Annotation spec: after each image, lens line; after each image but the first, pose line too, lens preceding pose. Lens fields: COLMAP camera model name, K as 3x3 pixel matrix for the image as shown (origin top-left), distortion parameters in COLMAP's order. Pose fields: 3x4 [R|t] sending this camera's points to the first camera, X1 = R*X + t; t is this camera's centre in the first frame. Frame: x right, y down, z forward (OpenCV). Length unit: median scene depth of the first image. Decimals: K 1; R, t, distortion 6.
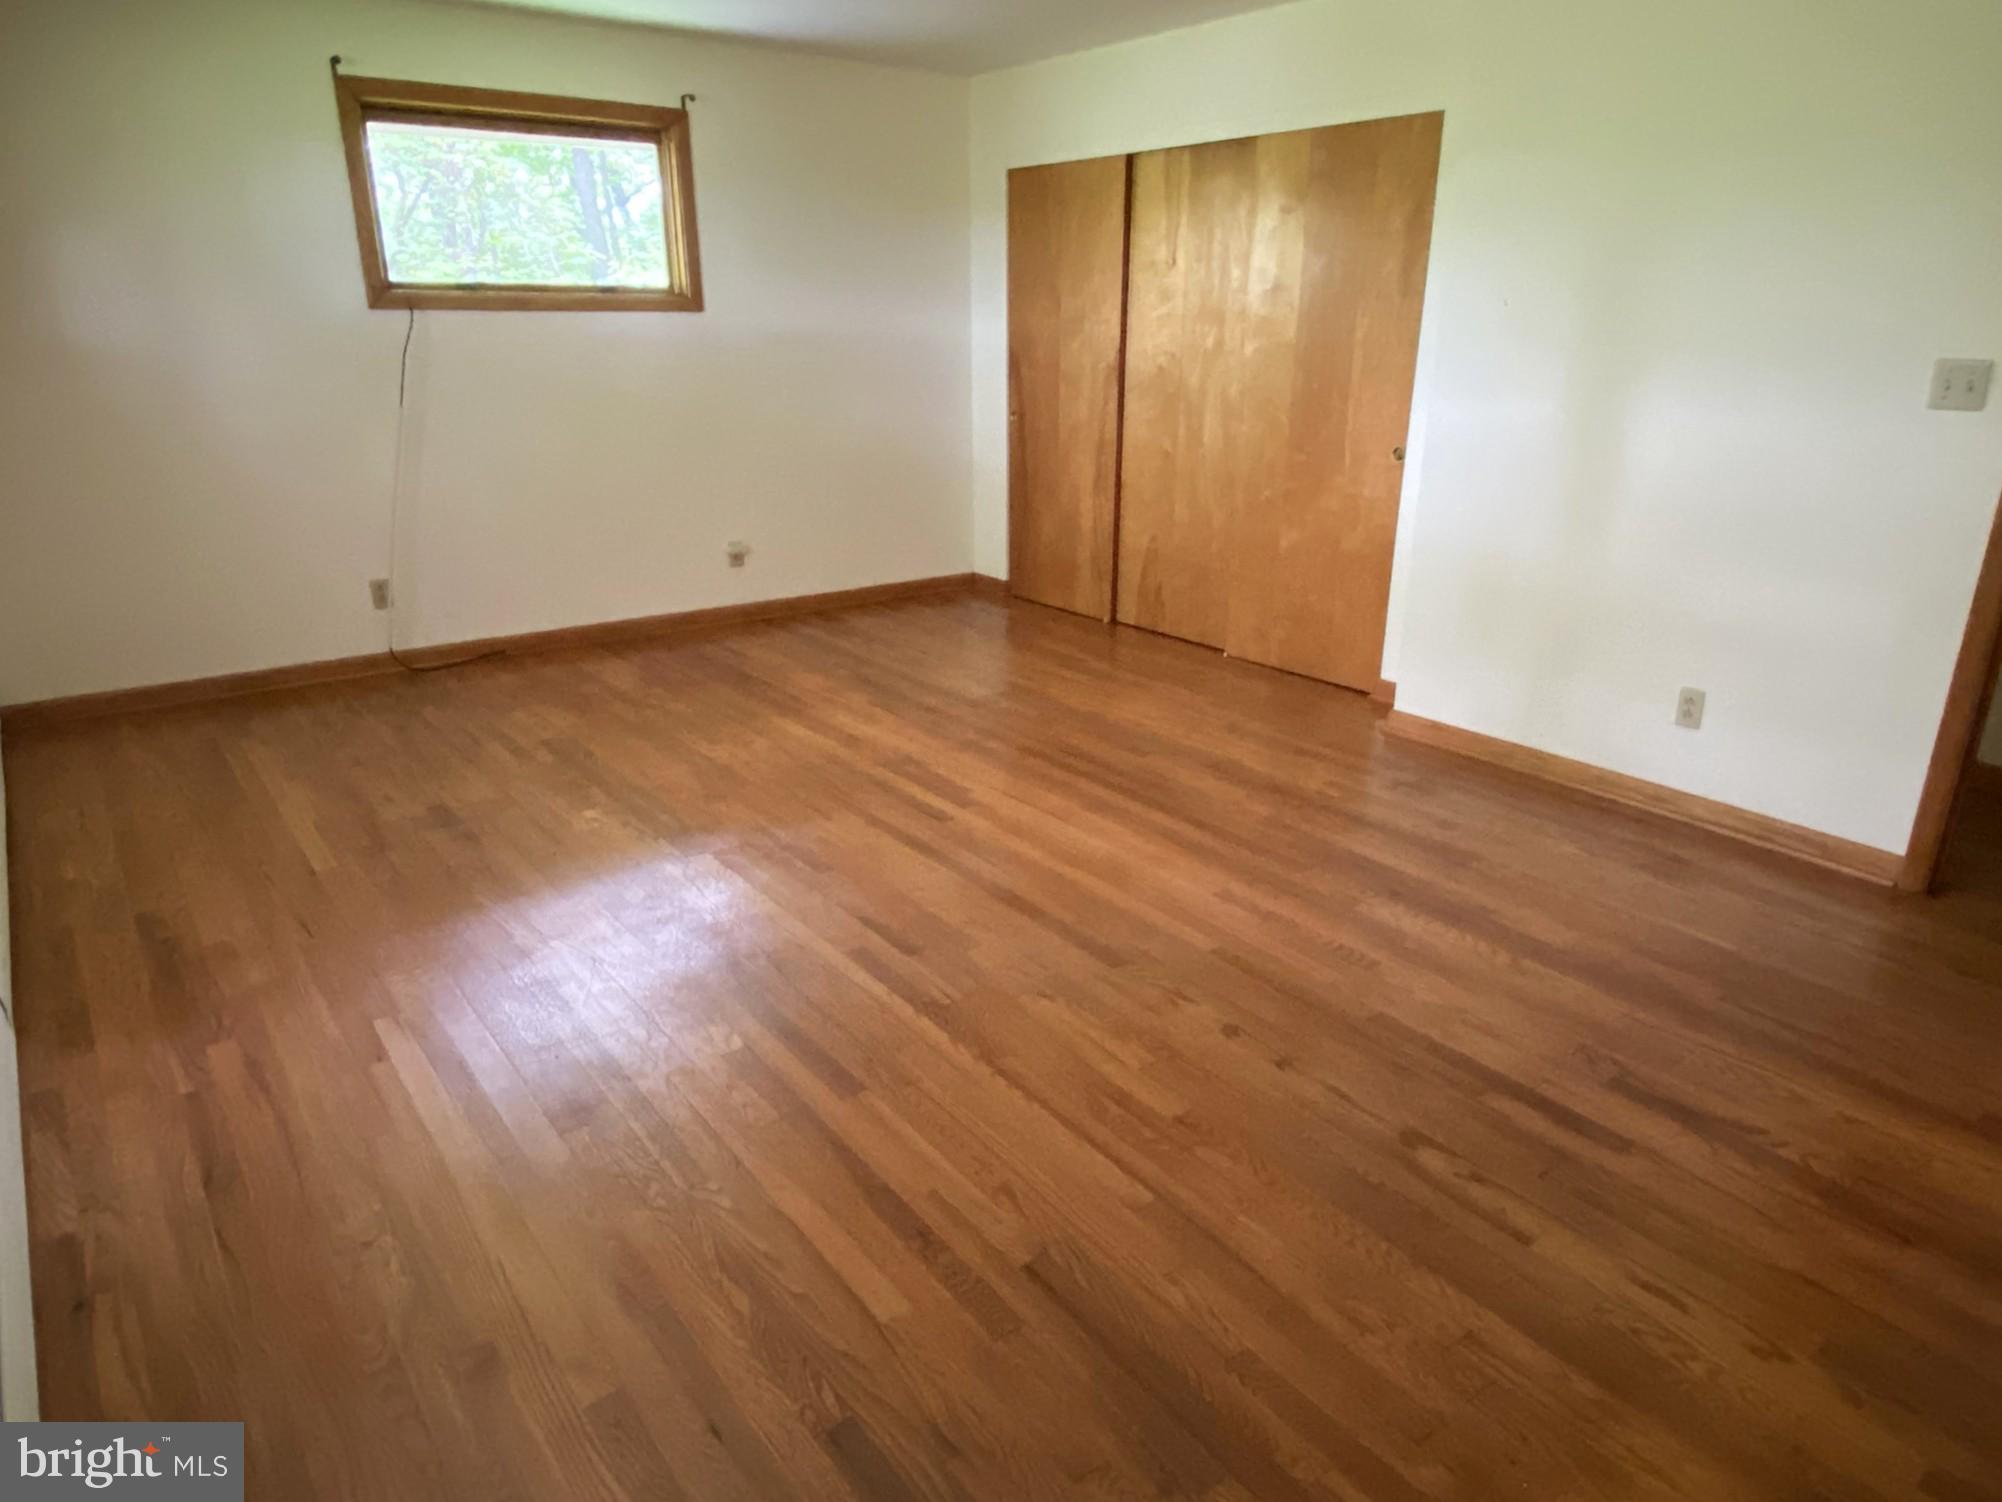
lens RADIAL K [[1211.0, 0, 1065.1], [0, 1211.0, 750.4], [0, 0, 1]] dist [0.114575, -0.000422]
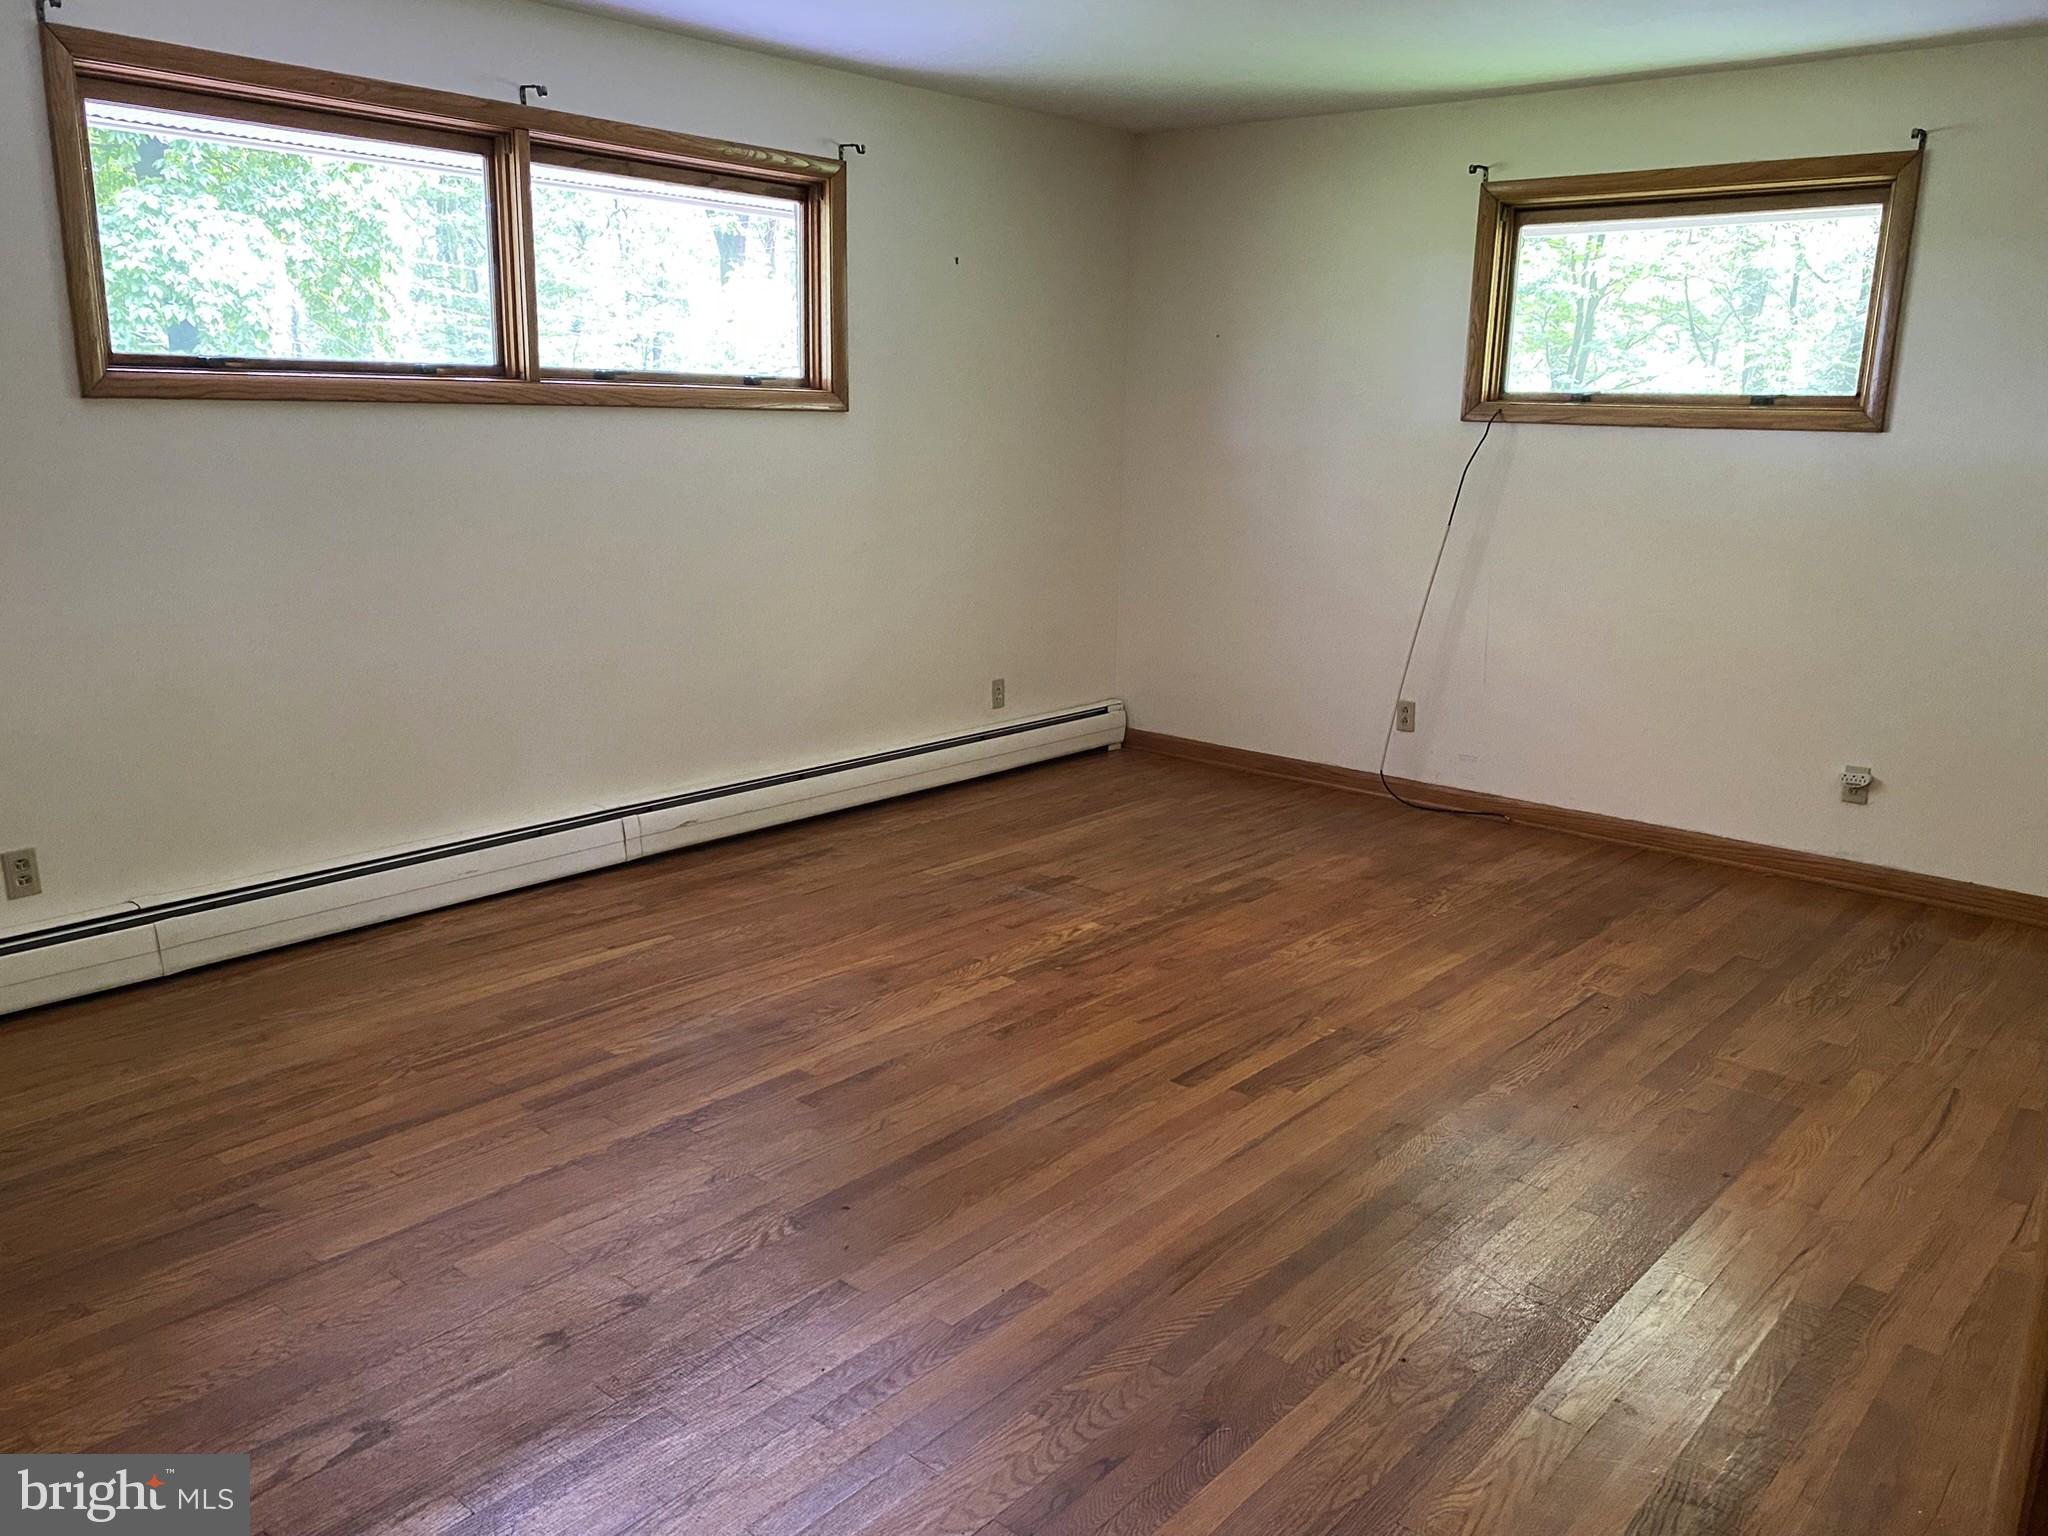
lens RADIAL K [[1672.8, 0, 1024.0], [0, 1672.8, 768.0], [0, 0, 1]] dist [0.045666, -0.072895]
pose [[0.181032, 0.215545, -0.959567, 0.757118], [-0.357009, 0.923535, 0.140098, -0.209095], [0.916391, 0.317211, 0.244141, 0.595707]]
